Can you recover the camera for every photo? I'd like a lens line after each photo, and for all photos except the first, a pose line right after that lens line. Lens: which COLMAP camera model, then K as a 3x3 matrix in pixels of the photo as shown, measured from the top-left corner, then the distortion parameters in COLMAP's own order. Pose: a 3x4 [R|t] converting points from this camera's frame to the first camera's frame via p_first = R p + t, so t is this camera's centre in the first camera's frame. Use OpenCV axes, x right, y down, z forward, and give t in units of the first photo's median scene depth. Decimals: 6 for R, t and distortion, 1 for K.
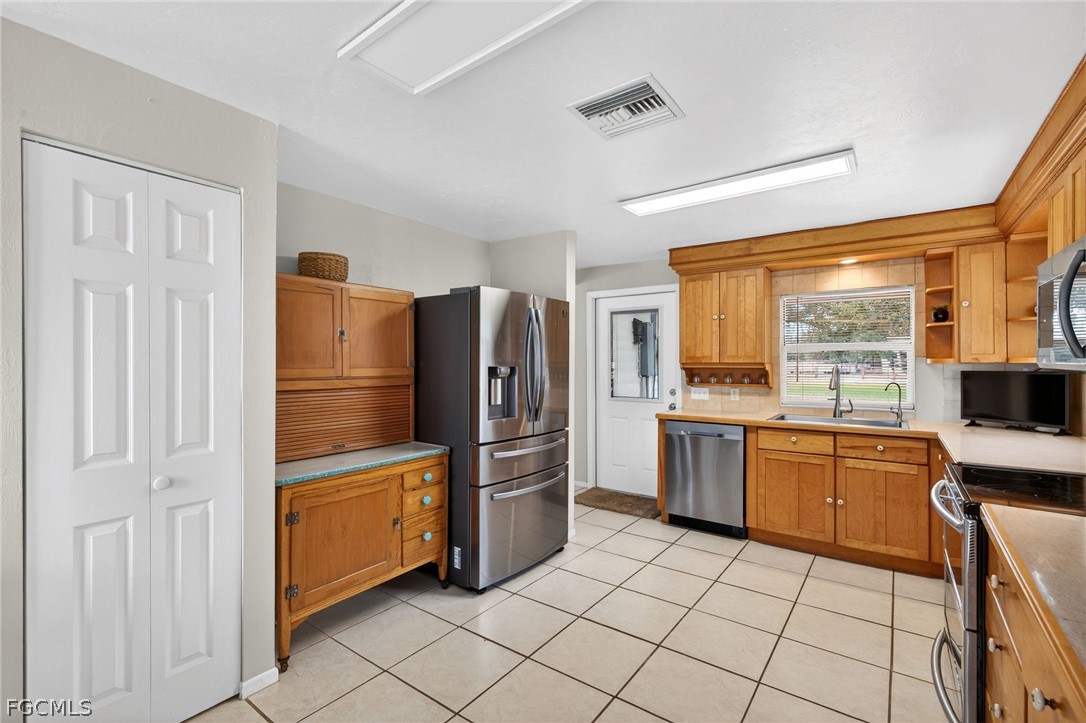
lens RADIAL K [[494.6, 0, 538.8], [0, 494.6, 363.7], [0, 0, 1]] dist [0.001073, 0.000723]
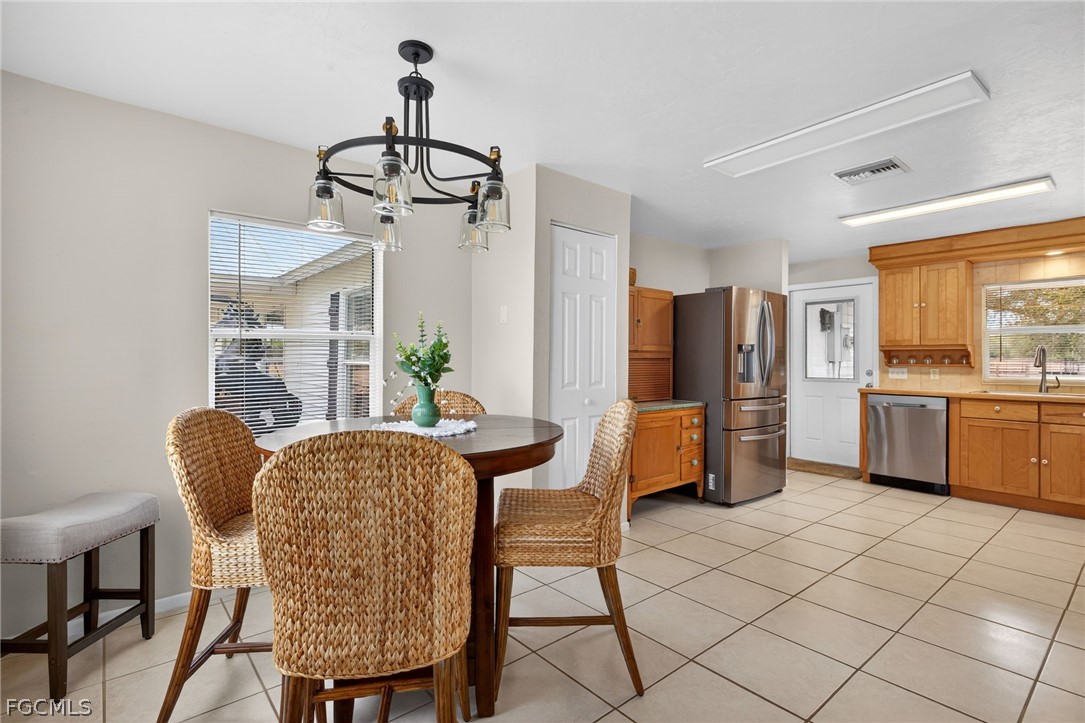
lens RADIAL K [[515.9, 0, 542.7], [0, 515.9, 355.9], [0, 0, 1]] dist [-0.003882, 0.002929]
pose [[0.970393, 0.002593, -0.241517, -0.217137], [-0.004531, 0.999962, -0.007468, 0.040424], [0.241488, 0.008341, 0.970368, -0.412007]]
